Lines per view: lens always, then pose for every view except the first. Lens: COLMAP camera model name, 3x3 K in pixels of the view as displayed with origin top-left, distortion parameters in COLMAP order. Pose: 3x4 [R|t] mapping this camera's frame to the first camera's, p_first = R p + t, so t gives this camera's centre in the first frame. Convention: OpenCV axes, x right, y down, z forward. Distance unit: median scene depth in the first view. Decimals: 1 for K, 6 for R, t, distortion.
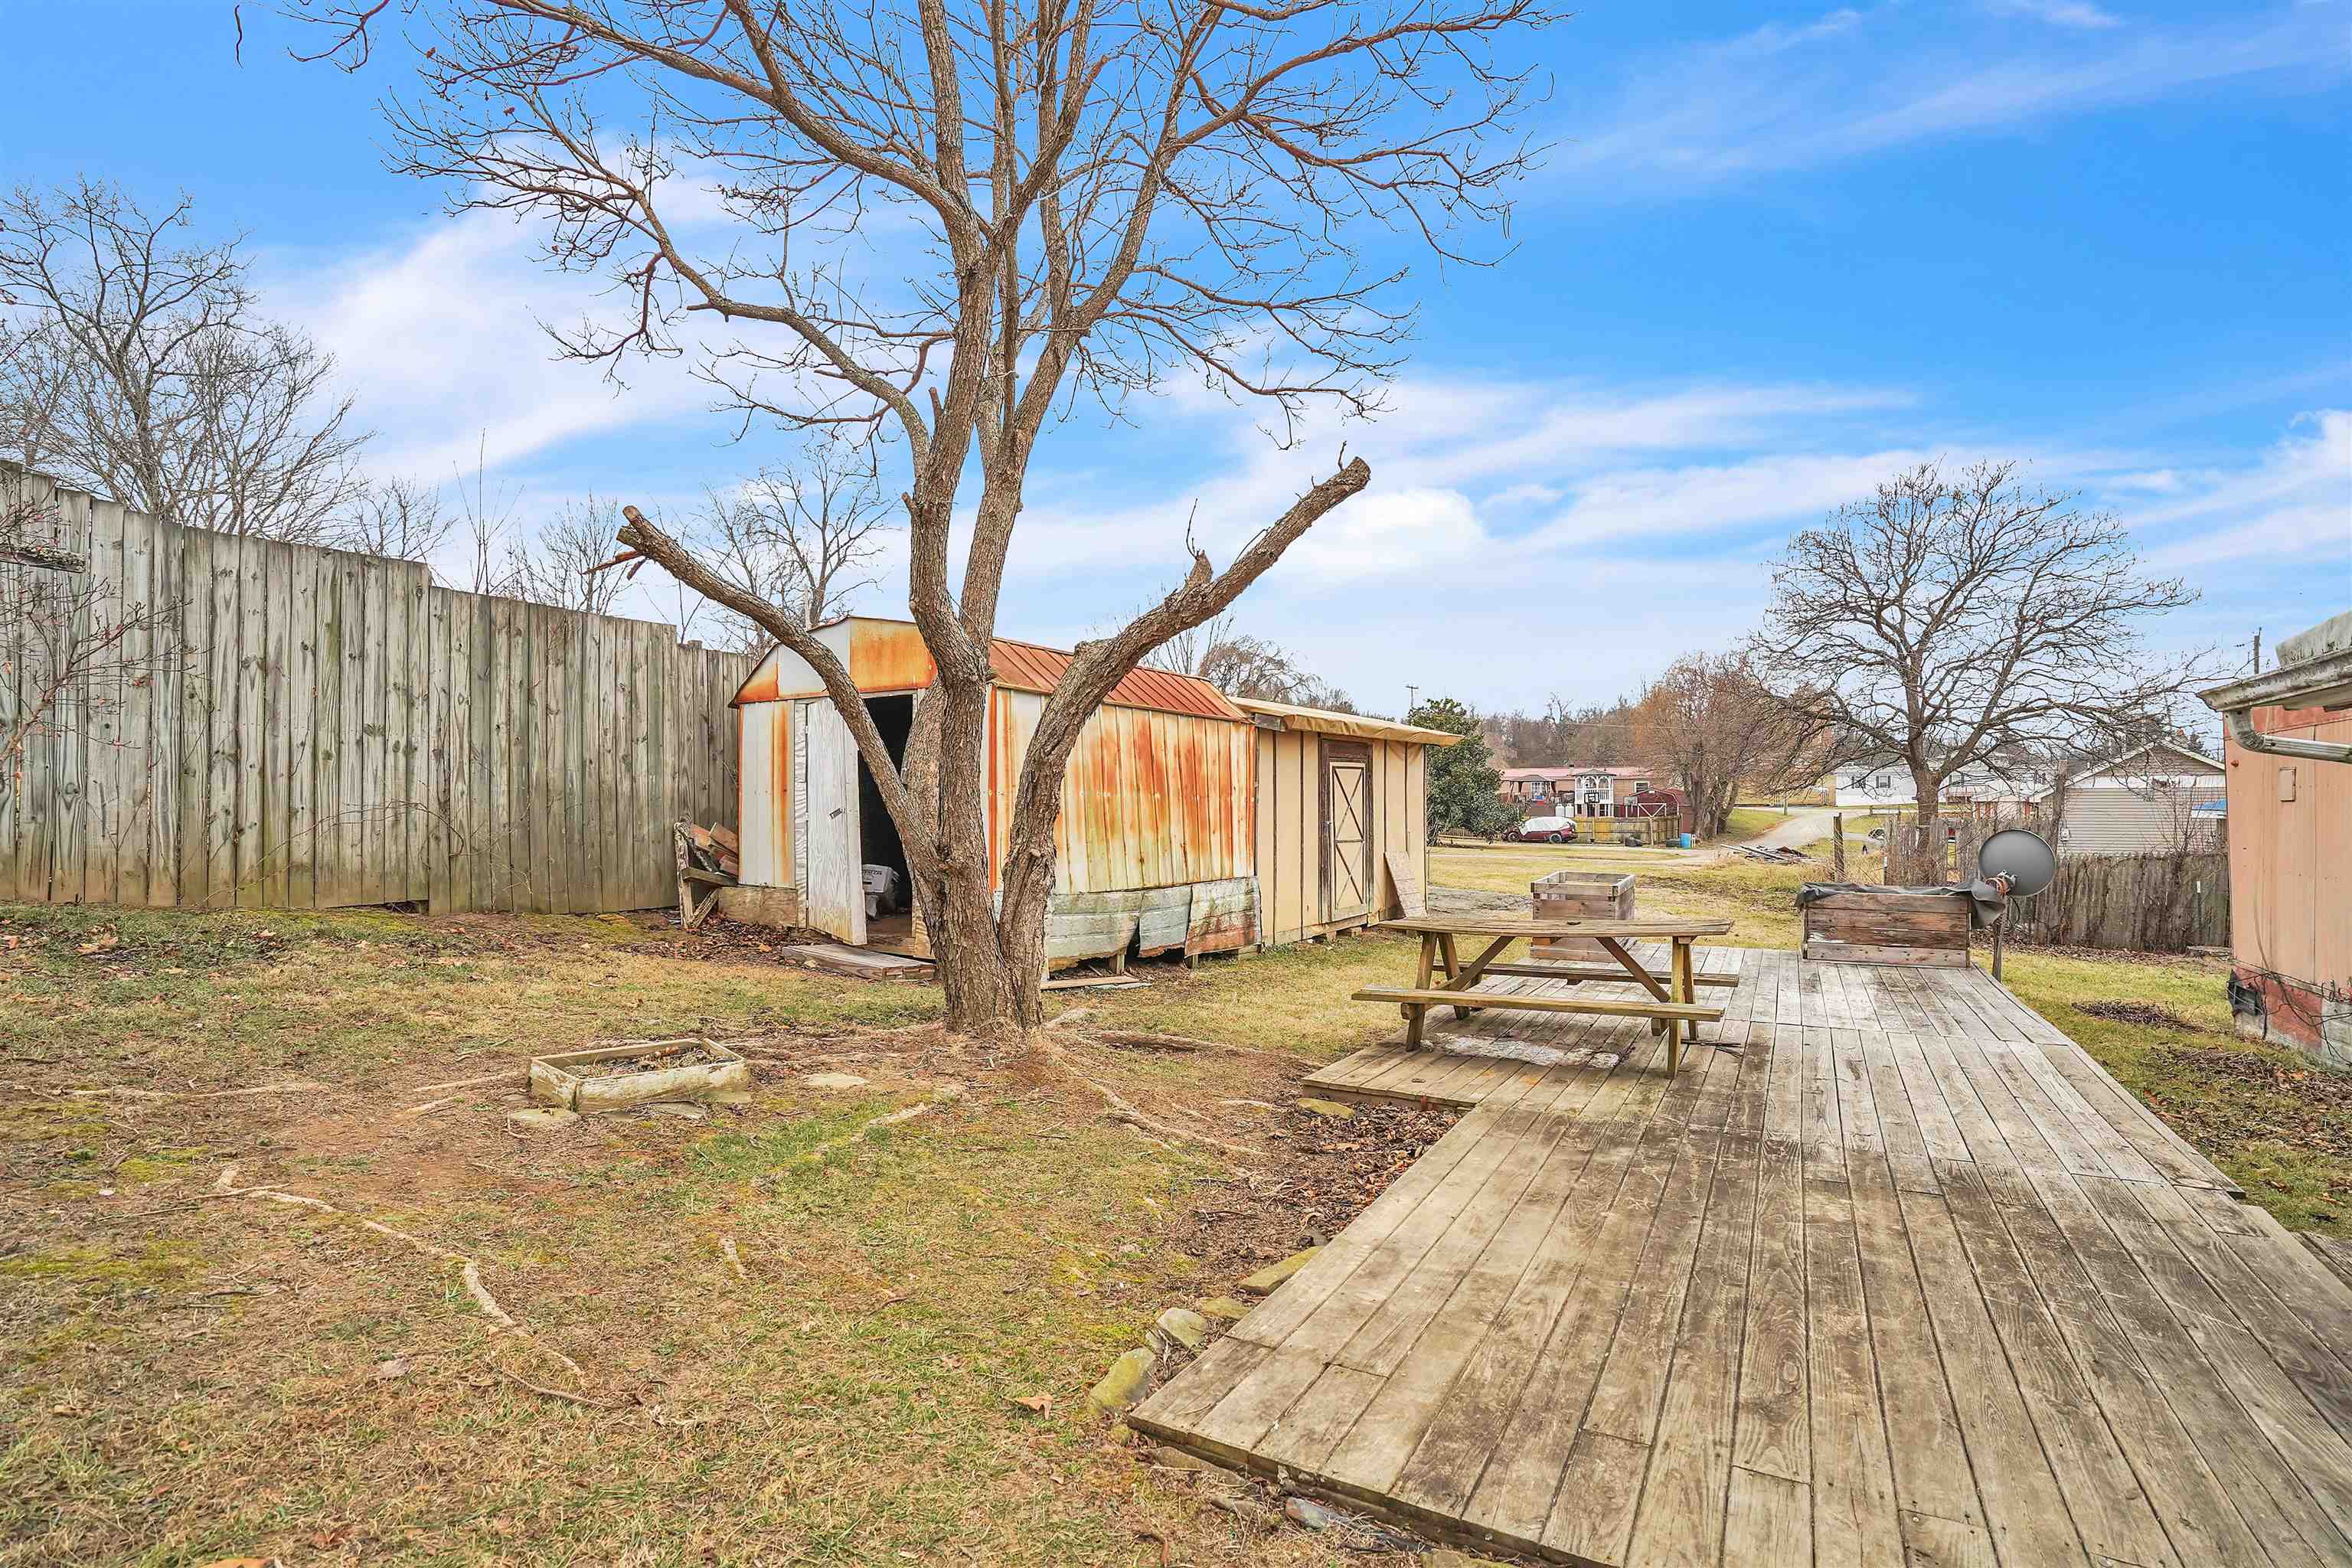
lens RADIAL K [[1120.7, 0, 1168.8], [0, 1120.7, 772.6], [0, 0, 1]] dist [-0.063458, 0.023864]
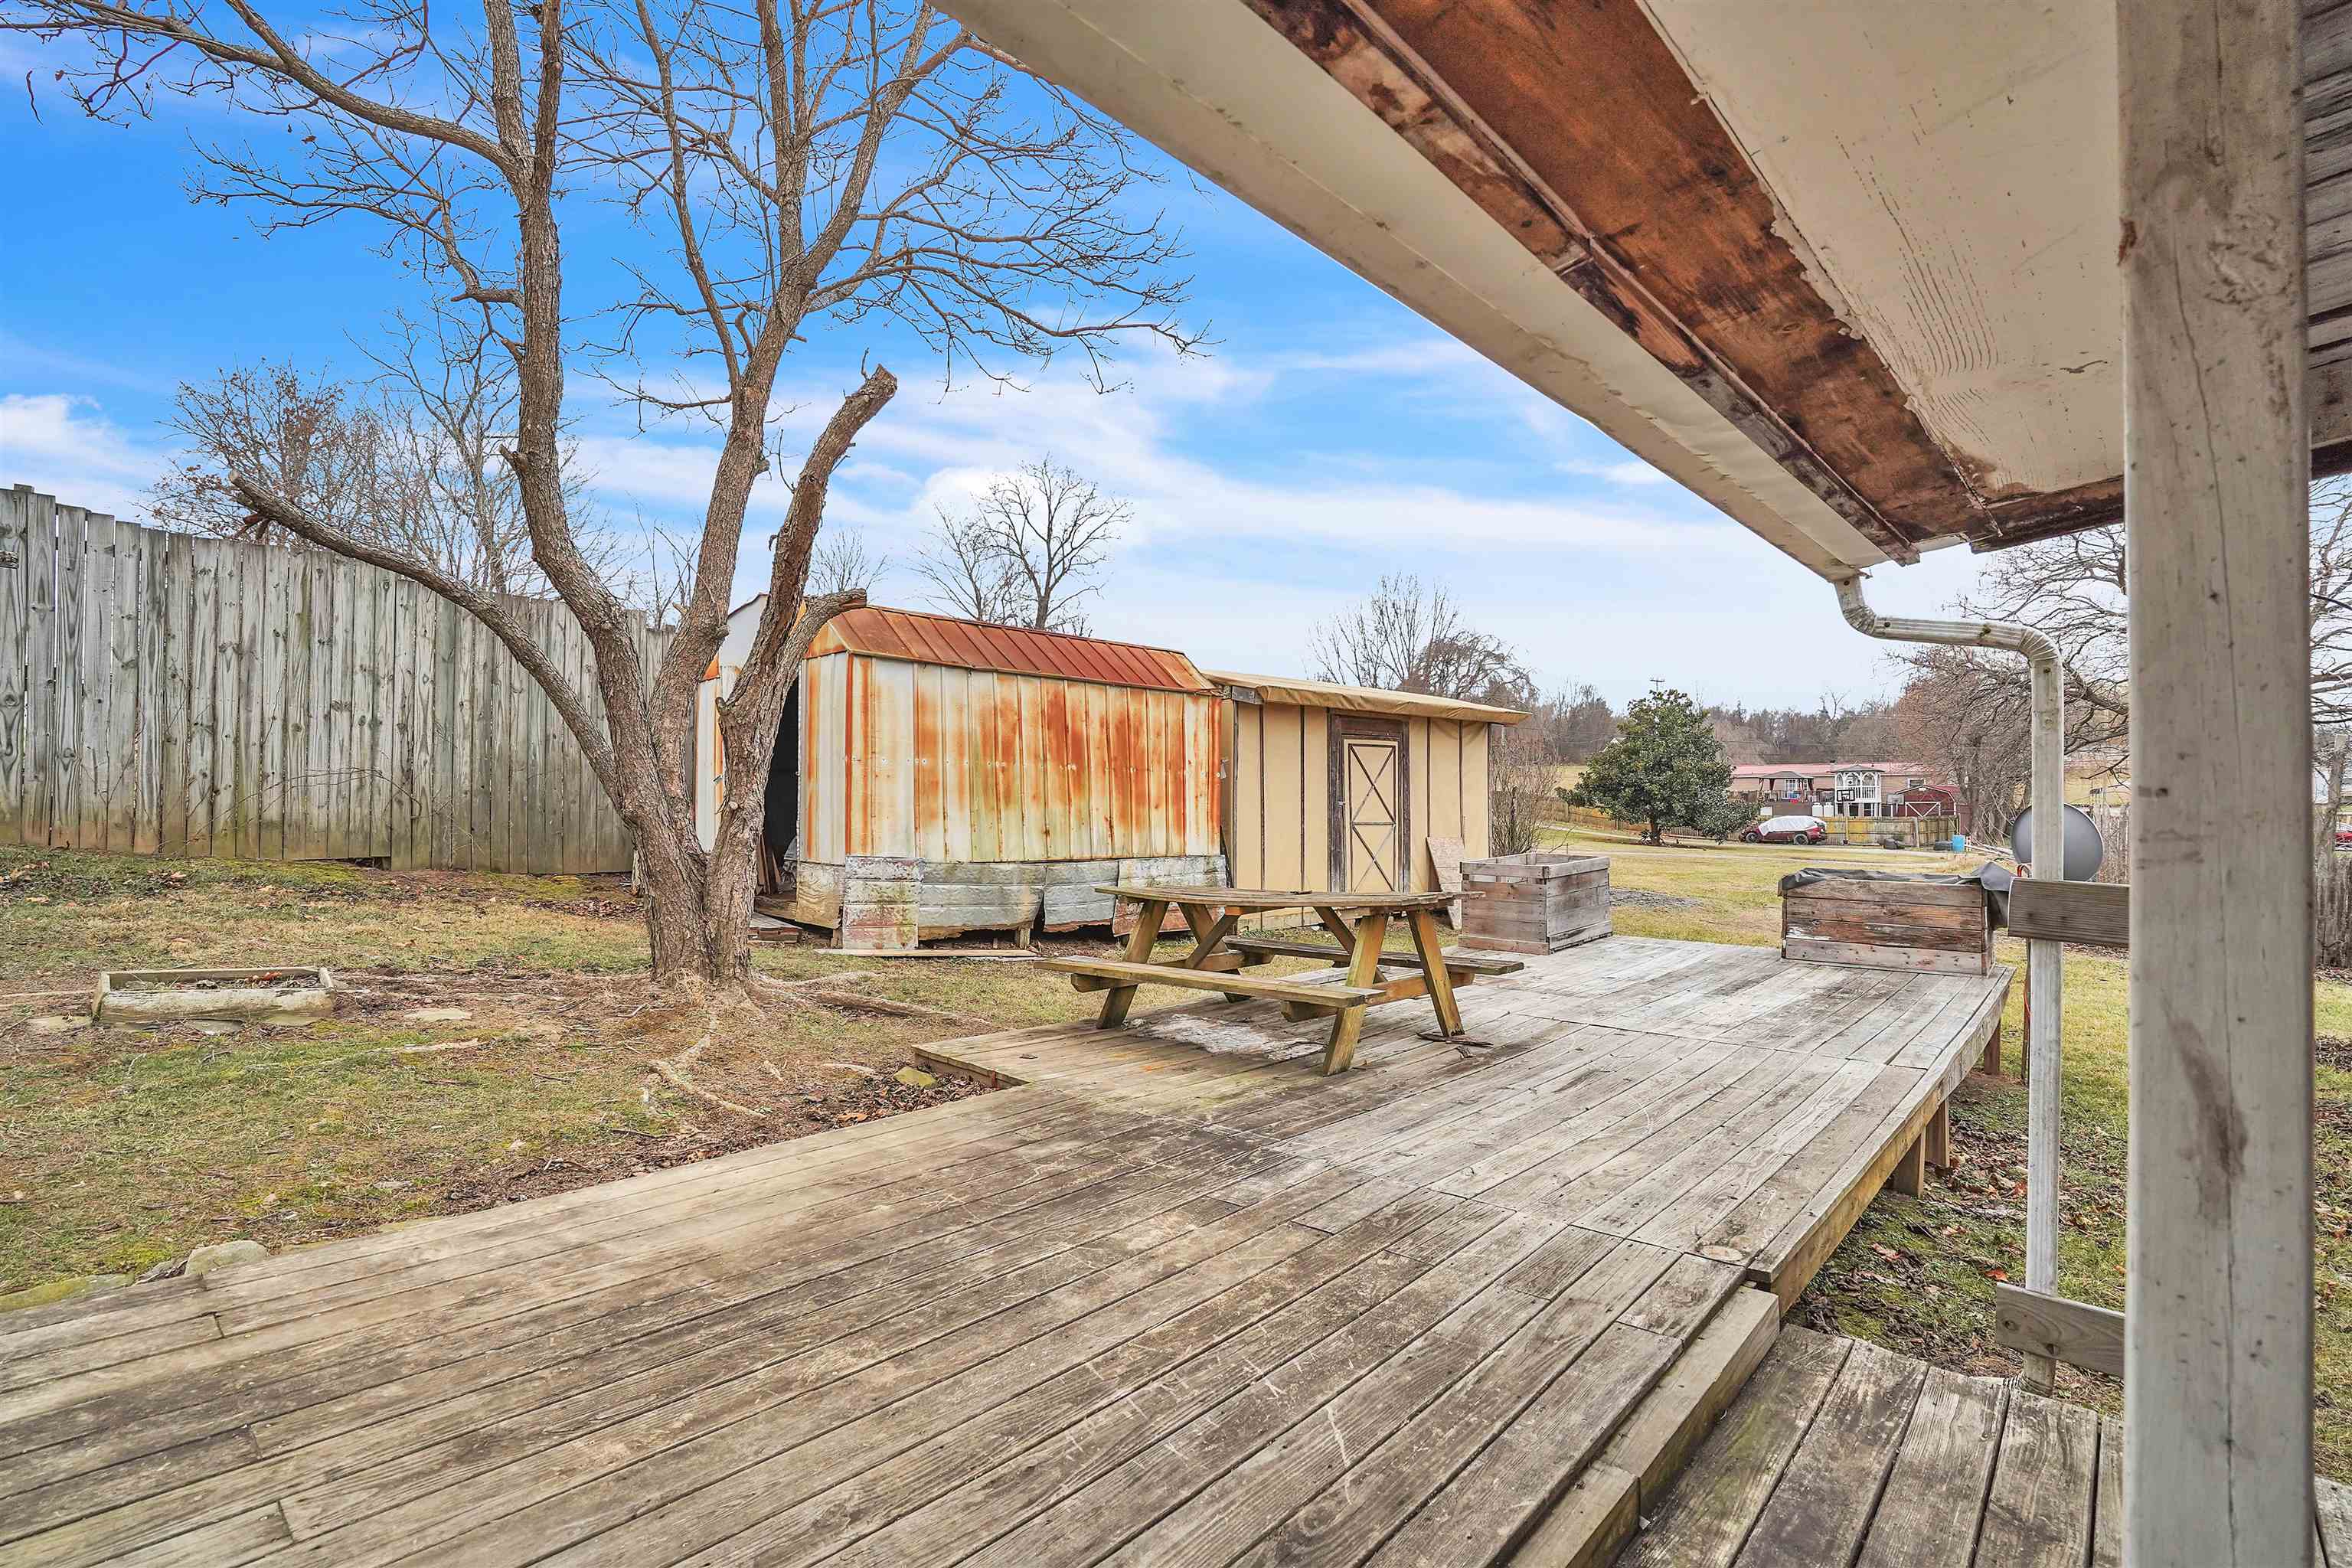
lens RADIAL K [[1093.9, 0, 1186.4], [0, 1093.9, 772.4], [0, 0, 1]] dist [-0.064050, 0.022651]
pose [[0.973430, -0.002859, -0.228965, 0.395343], [0.002277, 0.999993, -0.002804, 0.036265], [0.228972, 0.002208, 0.973431, 0.125415]]
